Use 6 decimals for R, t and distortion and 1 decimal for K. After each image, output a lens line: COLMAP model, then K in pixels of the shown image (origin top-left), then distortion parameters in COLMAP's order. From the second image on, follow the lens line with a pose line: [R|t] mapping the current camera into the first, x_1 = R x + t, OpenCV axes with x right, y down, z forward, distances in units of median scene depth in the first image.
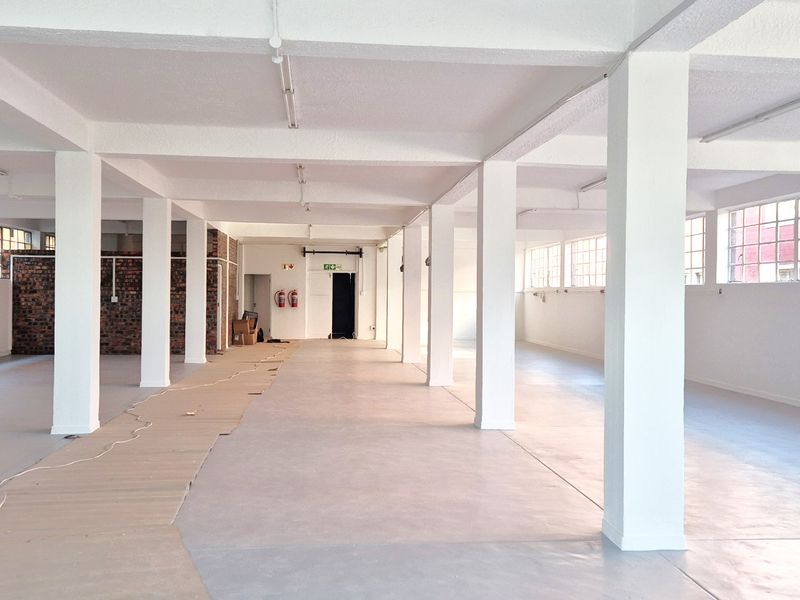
lens RADIAL K [[855.1, 0, 412.7], [0, 855.1, 297.6], [0, 0, 1]] dist [0.100518, -0.019419]
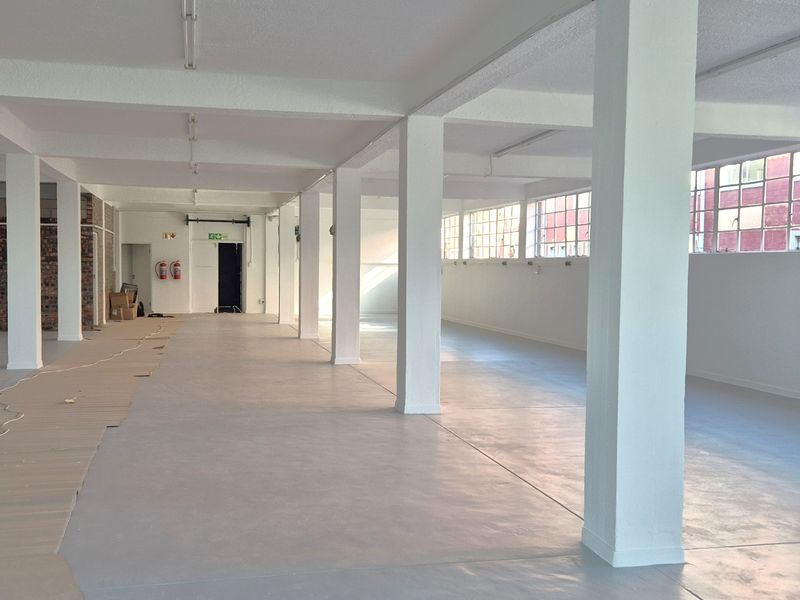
lens RADIAL K [[855.4, 0, 391.6], [0, 855.4, 310.6], [0, 0, 1]] dist [0.075518, -0.010885]
pose [[0.993398, -0.003504, 0.114666, -0.018018], [-0.001938, 0.998878, 0.047317, 0.000614], [-0.114704, -0.047227, 0.992277, 0.052026]]
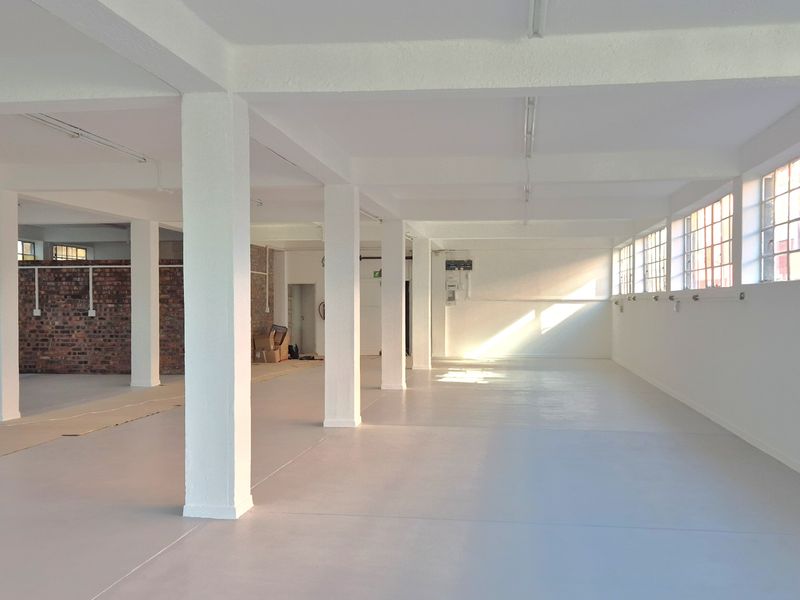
lens RADIAL K [[855.4, 0, 391.6], [0, 855.4, 310.6], [0, 0, 1]] dist [0.075518, -0.010885]
pose [[0.969746, -0.008213, -0.243977, 0.183046], [0.008805, 0.999960, 0.001336, 0.000884], [0.243957, -0.003444, 0.969780, 0.200925]]
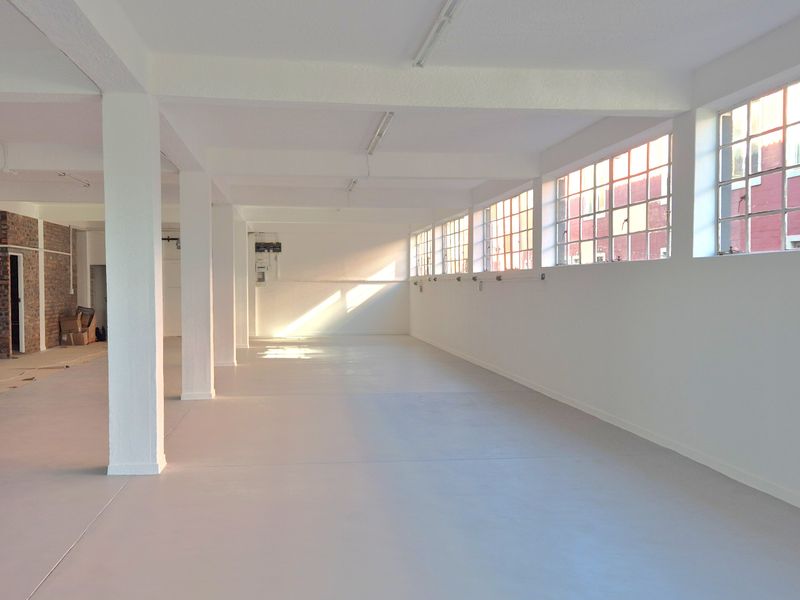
lens RADIAL K [[855.4, 0, 391.6], [0, 855.4, 310.6], [0, 0, 1]] dist [0.075518, -0.010885]
pose [[0.999816, -0.013947, 0.013137, 0.144234], [0.013604, 0.999573, 0.025849, 0.001528], [-0.013492, -0.025666, 0.999580, 0.137792]]
